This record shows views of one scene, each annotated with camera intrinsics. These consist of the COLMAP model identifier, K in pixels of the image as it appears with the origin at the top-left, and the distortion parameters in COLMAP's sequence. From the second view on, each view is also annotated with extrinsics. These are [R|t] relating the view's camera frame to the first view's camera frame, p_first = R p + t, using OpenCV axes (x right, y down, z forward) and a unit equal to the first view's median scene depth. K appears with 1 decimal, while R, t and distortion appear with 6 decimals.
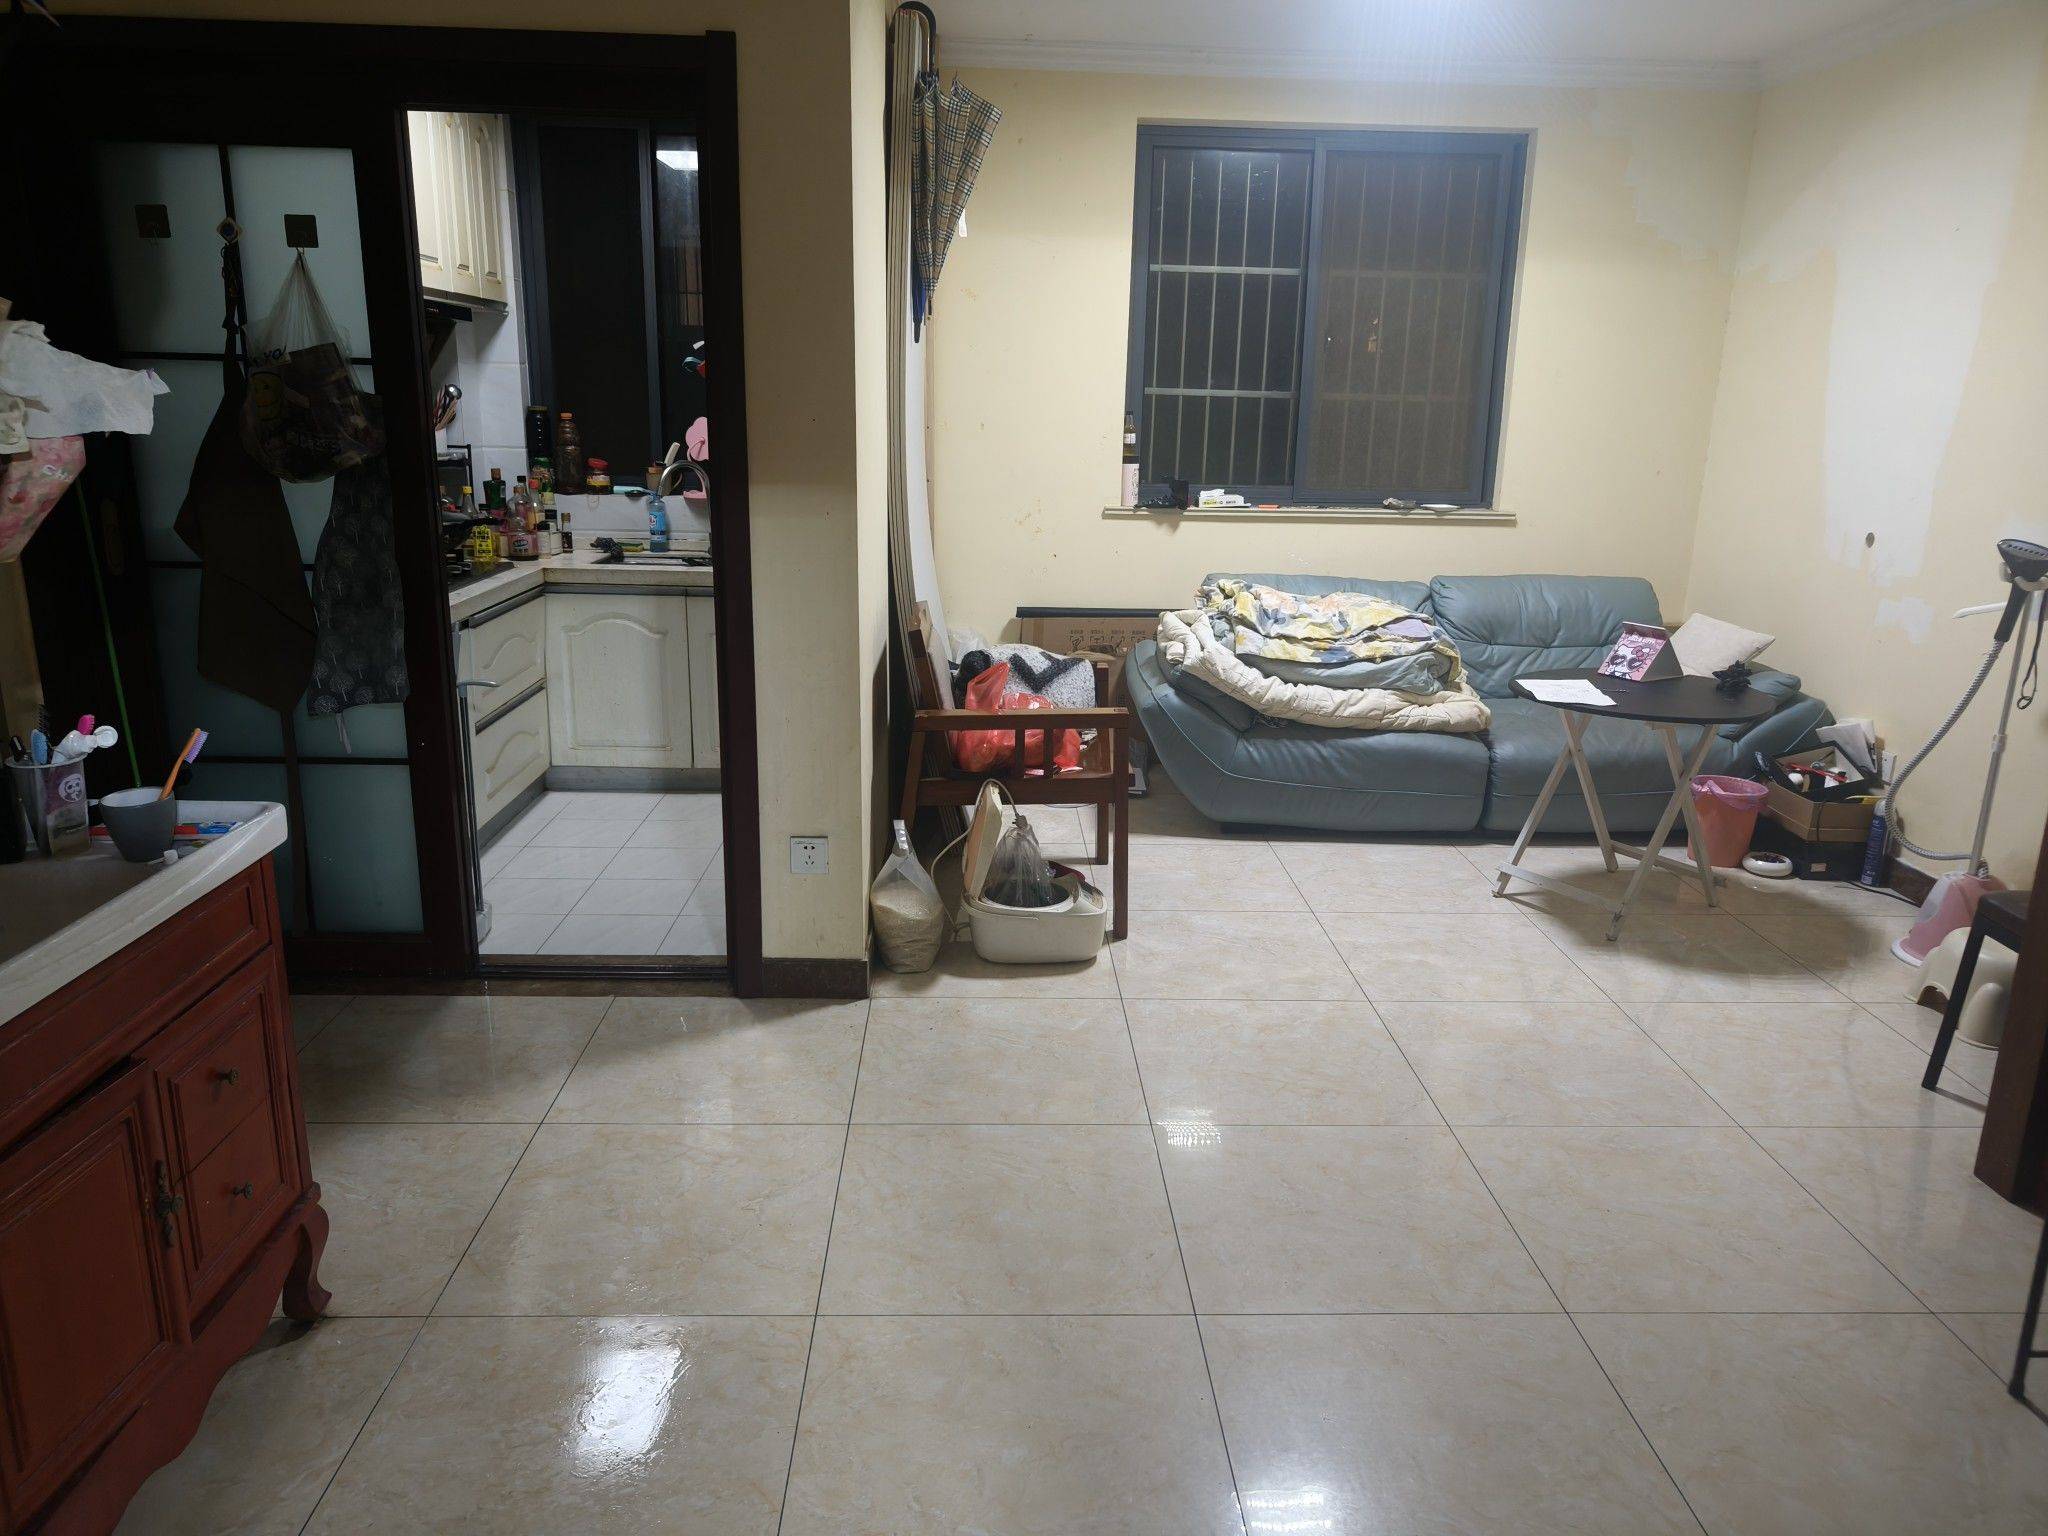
lens RADIAL K [[1440.5, 0, 1024.0], [0, 1440.5, 768.0], [0, 0, 1]] dist [0.000887, -0.000788]
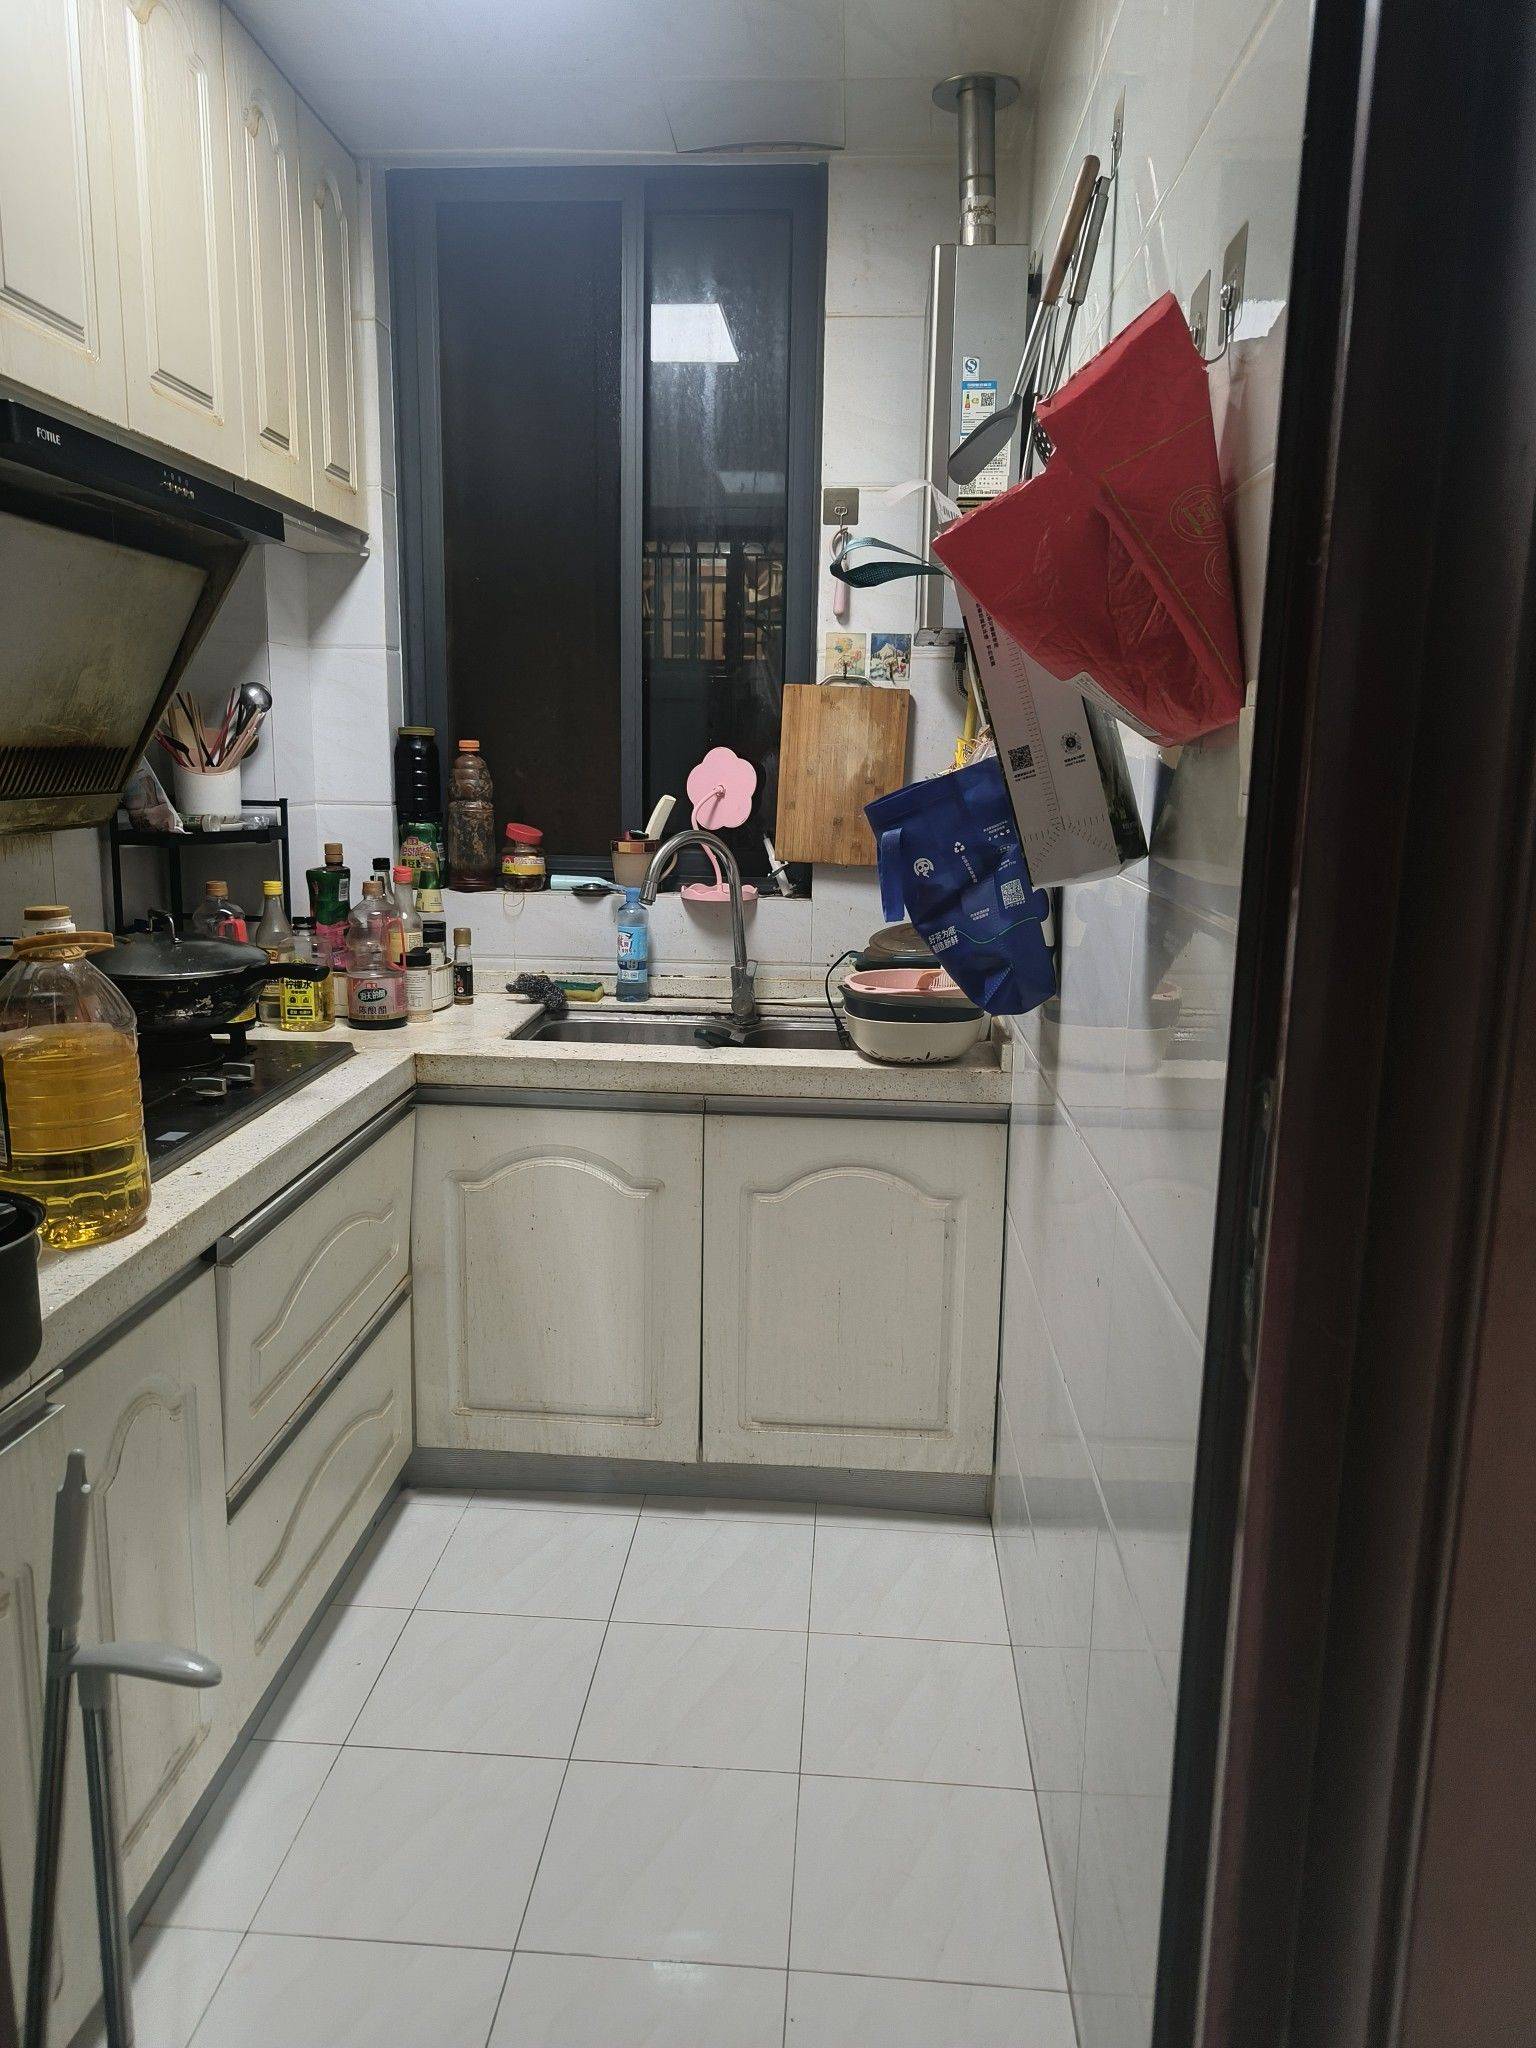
lens RADIAL K [[1440.5, 0, 768.0], [0, 1440.5, 1024.0], [0, 0, 1]] dist [0.000887, -0.000788]
pose [[0.996094, 0.015551, -0.086918, -0.168710], [-0.020894, 0.997925, -0.060908, -0.117765], [0.085790, 0.062486, 0.994352, 0.513568]]
